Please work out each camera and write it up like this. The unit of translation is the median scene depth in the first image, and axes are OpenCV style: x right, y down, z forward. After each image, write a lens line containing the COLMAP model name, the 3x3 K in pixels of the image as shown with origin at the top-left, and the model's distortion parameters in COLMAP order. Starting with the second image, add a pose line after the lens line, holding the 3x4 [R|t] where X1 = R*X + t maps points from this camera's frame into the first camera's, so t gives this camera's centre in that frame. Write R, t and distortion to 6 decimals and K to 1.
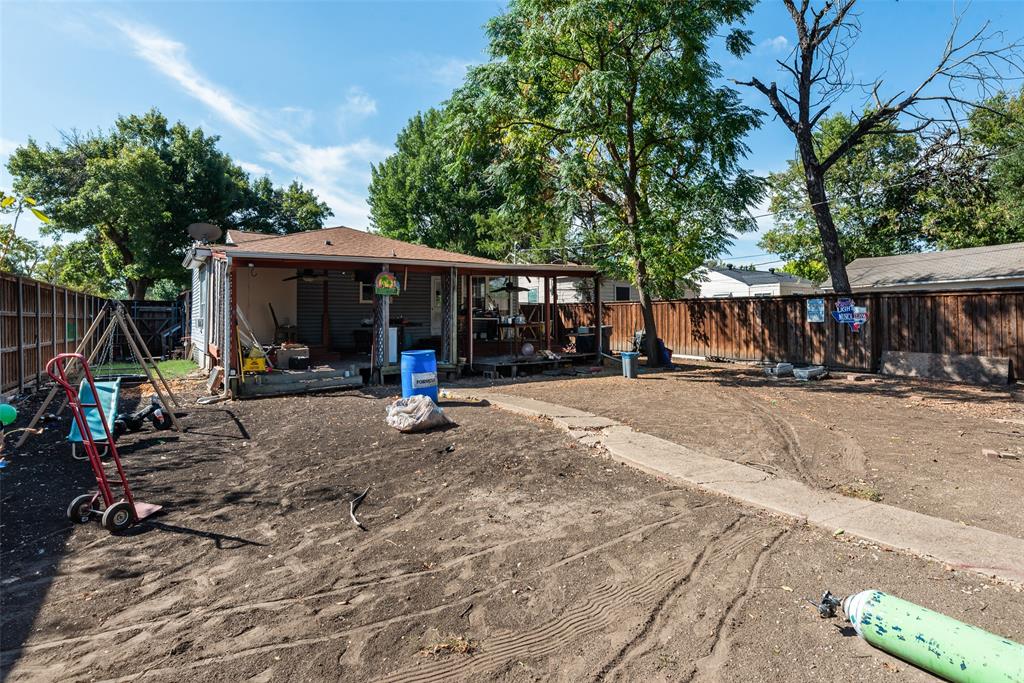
lens RADIAL K [[532.0, 0, 458.7], [0, 532.0, 309.1], [0, 0, 1]] dist [-0.000973, -0.000181]
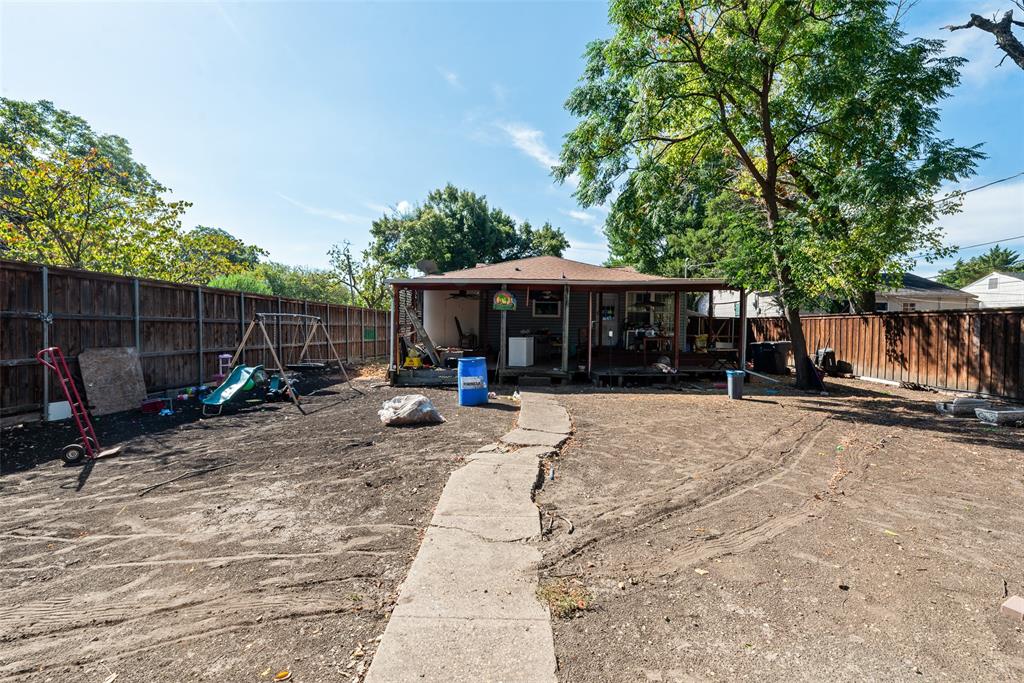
lens RADIAL K [[419.1, 0, 510.4], [0, 419.1, 337.7], [0, 0, 1]] dist [-0.001581, -0.000027]
pose [[0.870934, 0.024018, -0.490813, 0.286926], [-0.006003, 0.999250, 0.038246, -0.000430], [0.491364, -0.030364, 0.870425, 0.156004]]
